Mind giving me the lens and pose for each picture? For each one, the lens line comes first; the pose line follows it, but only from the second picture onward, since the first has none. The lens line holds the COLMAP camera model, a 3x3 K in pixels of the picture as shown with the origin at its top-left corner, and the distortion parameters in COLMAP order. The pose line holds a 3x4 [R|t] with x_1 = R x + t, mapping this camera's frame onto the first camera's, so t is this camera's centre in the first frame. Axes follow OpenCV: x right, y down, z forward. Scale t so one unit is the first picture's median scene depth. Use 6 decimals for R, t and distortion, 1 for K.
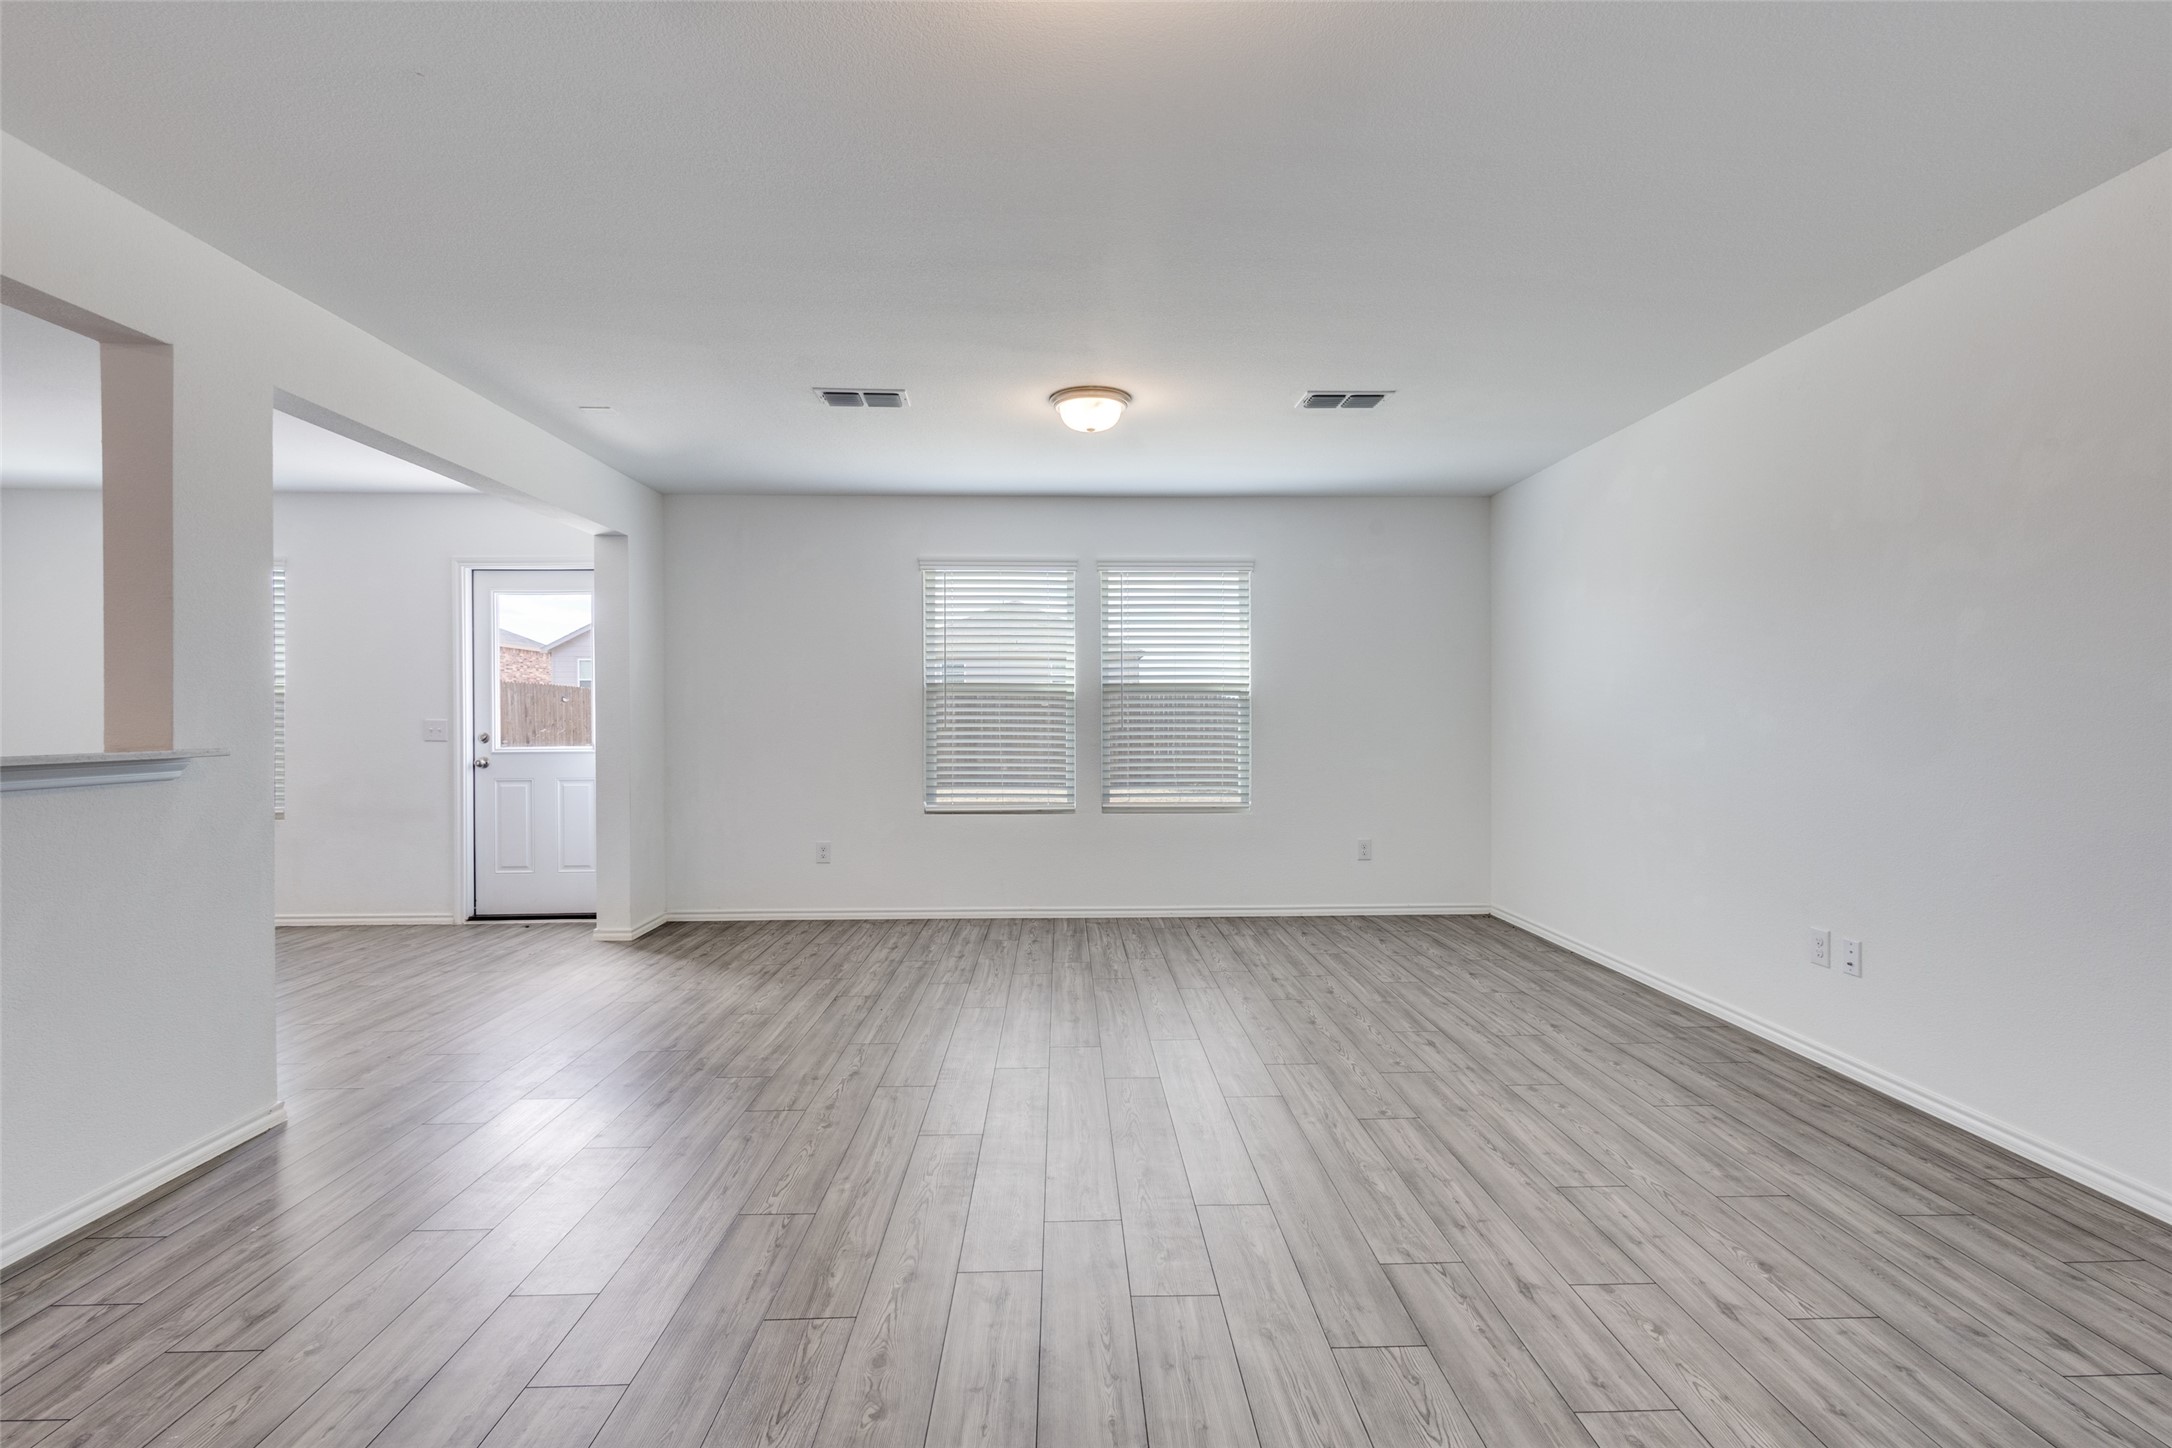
lens RADIAL K [[997.7, 0, 1086.0], [0, 997.7, 724.0], [0, 0, 1]] dist [0.003548, 0.000496]
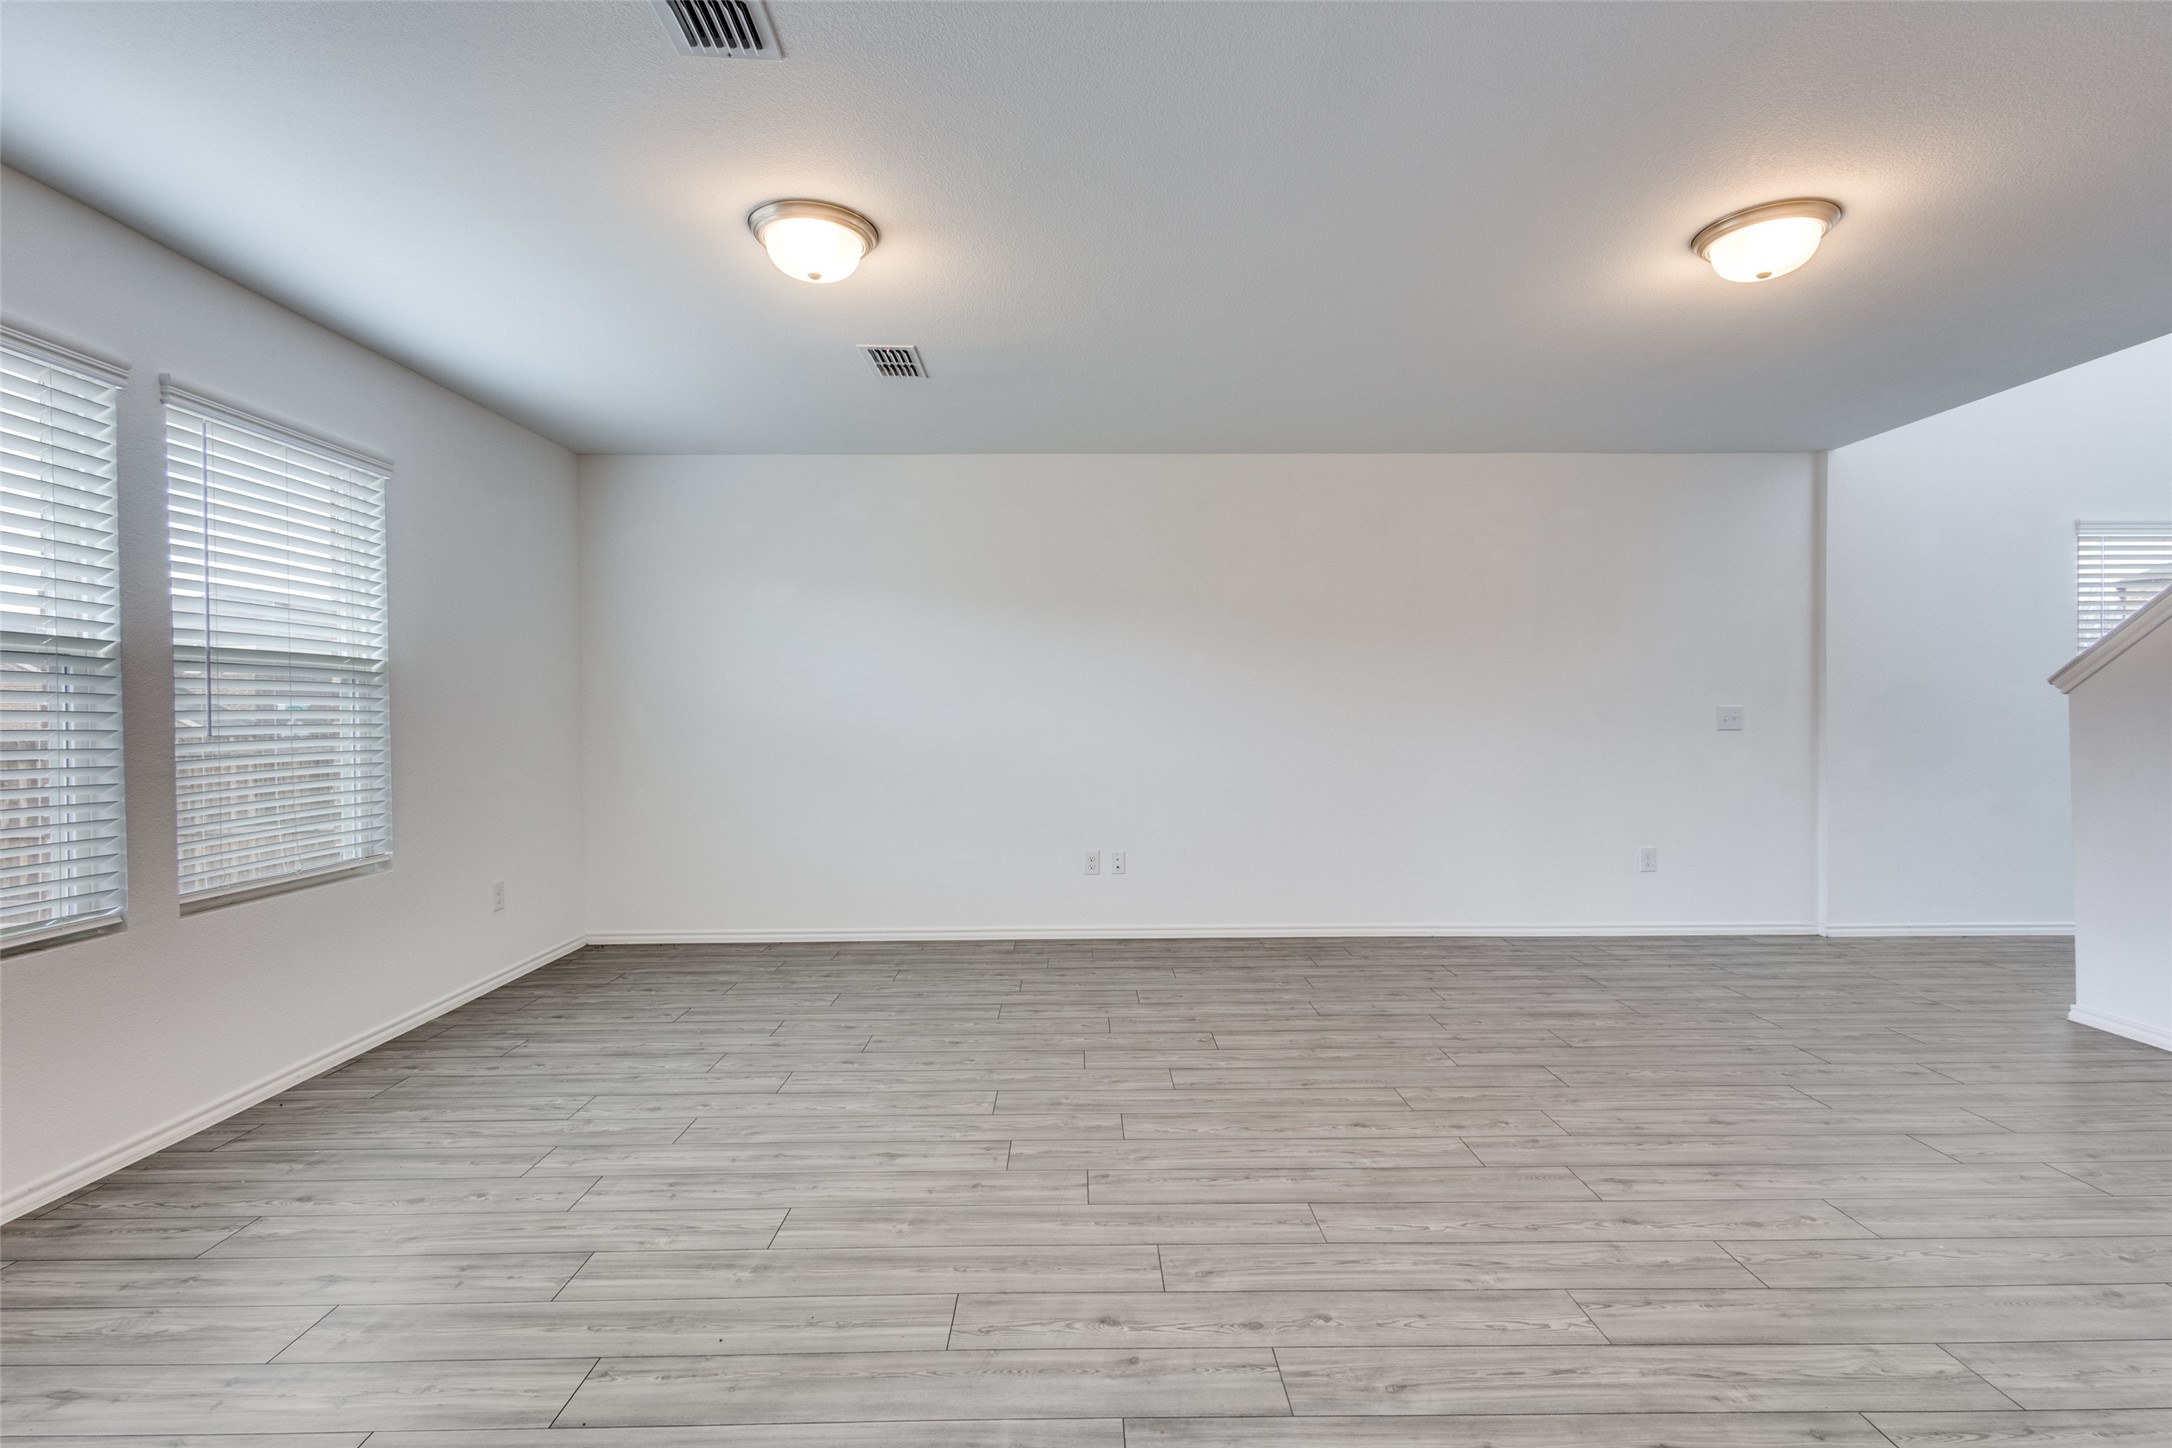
lens RADIAL K [[1013.5, 0, 1091.7], [0, 1013.5, 723.4], [0, 0, 1]] dist [0.006282, 0.000154]
pose [[0.014727, -0.009506, 0.999846, -0.679714], [0.014743, 0.999848, 0.009289, -0.001951], [-0.999783, 0.014604, 0.014865, 0.827383]]
